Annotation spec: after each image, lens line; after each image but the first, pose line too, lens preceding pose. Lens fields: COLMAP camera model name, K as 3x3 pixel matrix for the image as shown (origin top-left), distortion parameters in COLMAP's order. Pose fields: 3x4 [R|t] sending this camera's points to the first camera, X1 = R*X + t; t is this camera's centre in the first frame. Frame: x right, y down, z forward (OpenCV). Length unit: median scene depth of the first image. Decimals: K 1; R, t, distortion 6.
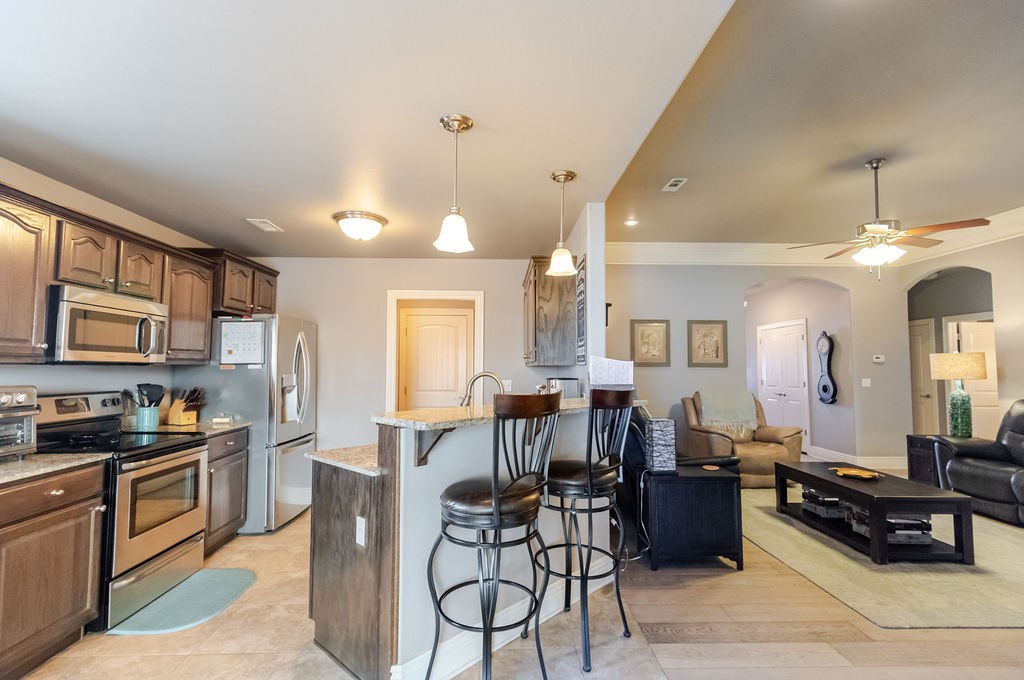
lens RADIAL K [[476.0, 0, 511.2], [0, 476.0, 342.7], [0, 0, 1]] dist [0.010126, -0.000153]
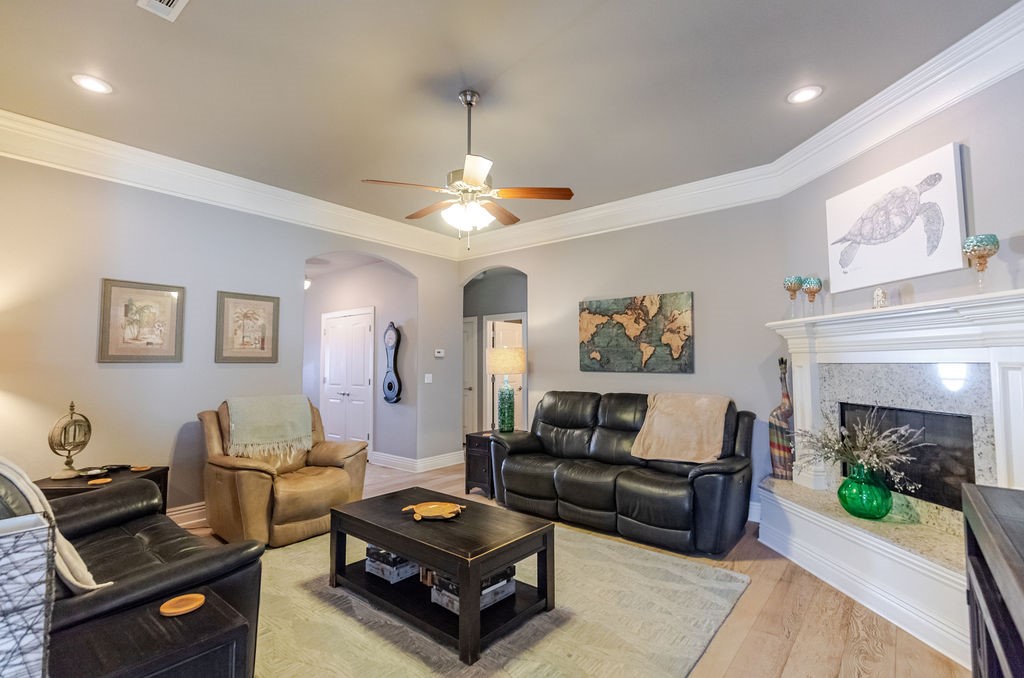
lens RADIAL K [[468.8, 0, 512.0], [0, 468.8, 339.0], [0, 0, 1]] dist [-0.000301, -0.000533]
pose [[0.657452, 0.034493, 0.752707, 0.174783], [-0.036458, 0.999238, -0.013946, 0.014527], [-0.752614, -0.018273, 0.658208, 0.308408]]
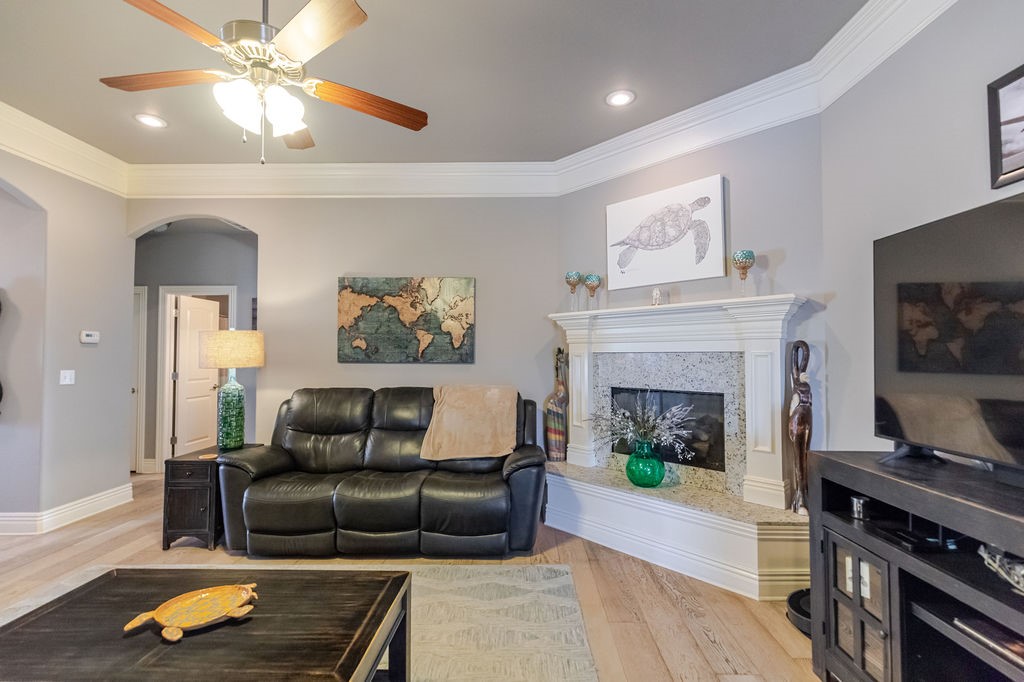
lens RADIAL K [[464.4, 0, 512.8], [0, 464.4, 343.1], [0, 0, 1]] dist [0.002694, -0.000298]
pose [[0.042598, 0.023232, 0.998822, 0.225437], [-0.052347, 0.998408, -0.020990, 0.029210], [-0.997720, -0.051391, 0.043746, 0.495504]]
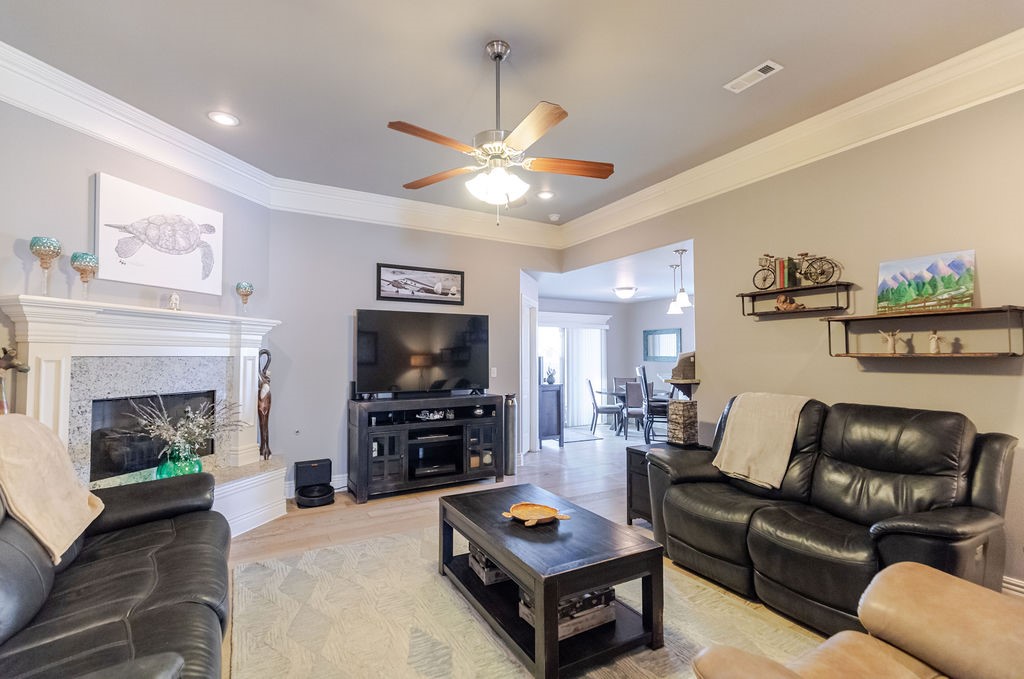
lens RADIAL K [[464.4, 0, 512.8], [0, 464.4, 341.6], [0, 0, 1]] dist [0.002694, -0.000298]
pose [[-0.880268, -0.016436, -0.474192, 0.714860], [0.024979, 0.996409, -0.080906, 0.058547], [0.473819, -0.083064, -0.876696, 1.059593]]
